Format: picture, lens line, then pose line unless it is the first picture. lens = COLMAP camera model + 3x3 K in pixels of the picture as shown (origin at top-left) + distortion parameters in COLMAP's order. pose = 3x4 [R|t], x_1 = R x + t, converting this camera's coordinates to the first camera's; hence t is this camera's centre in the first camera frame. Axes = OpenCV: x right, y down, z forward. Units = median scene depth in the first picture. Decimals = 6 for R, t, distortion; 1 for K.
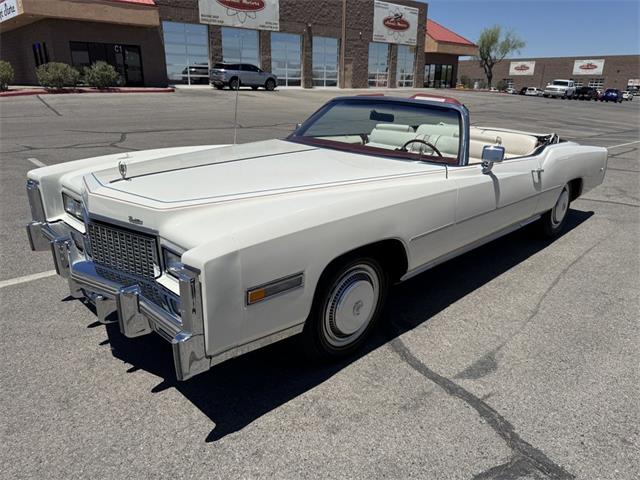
lens RADIAL K [[460.0, 0, 319.3], [0, 460.0, 242.9], [0, 0, 1]] dist [0.010775, -0.018973]
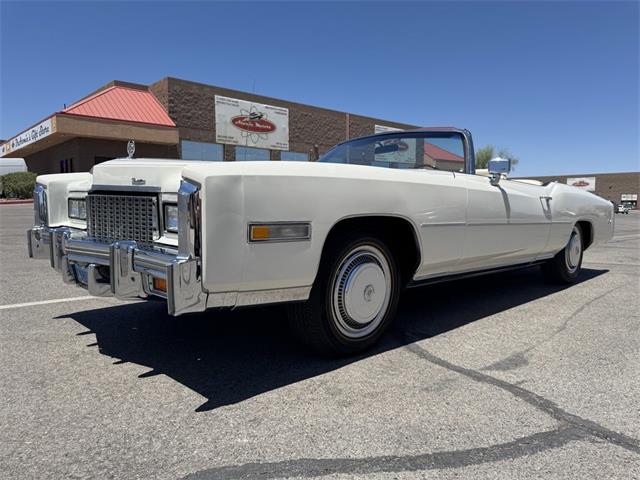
lens RADIAL K [[460.0, 0, 319.3], [0, 460.0, 242.9], [0, 0, 1]] dist [0.010775, -0.018973]
pose [[0.999874, -0.006441, -0.014479, -0.000202], [0.002590, 0.967810, -0.251667, 0.028698], [0.015634, 0.251598, 0.967706, 0.008188]]
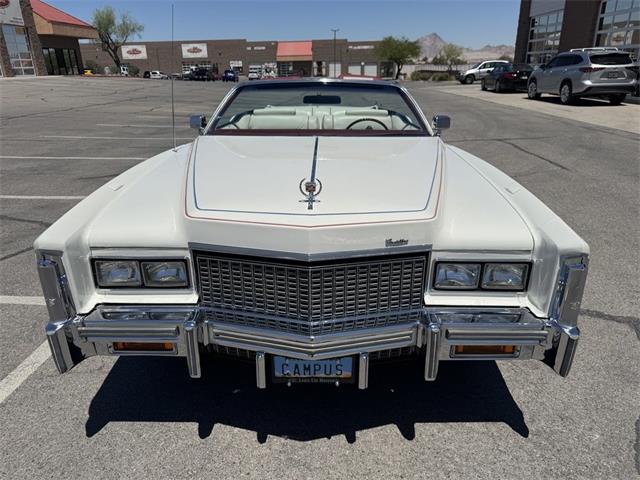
lens RADIAL K [[460.0, 0, 319.3], [0, 460.0, 242.9], [0, 0, 1]] dist [0.010775, -0.018973]
pose [[0.712073, -0.272531, 0.647054, -0.088840], [0.253022, 0.959275, 0.125588, -0.015930], [-0.654929, 0.074291, 0.752030, 0.043704]]
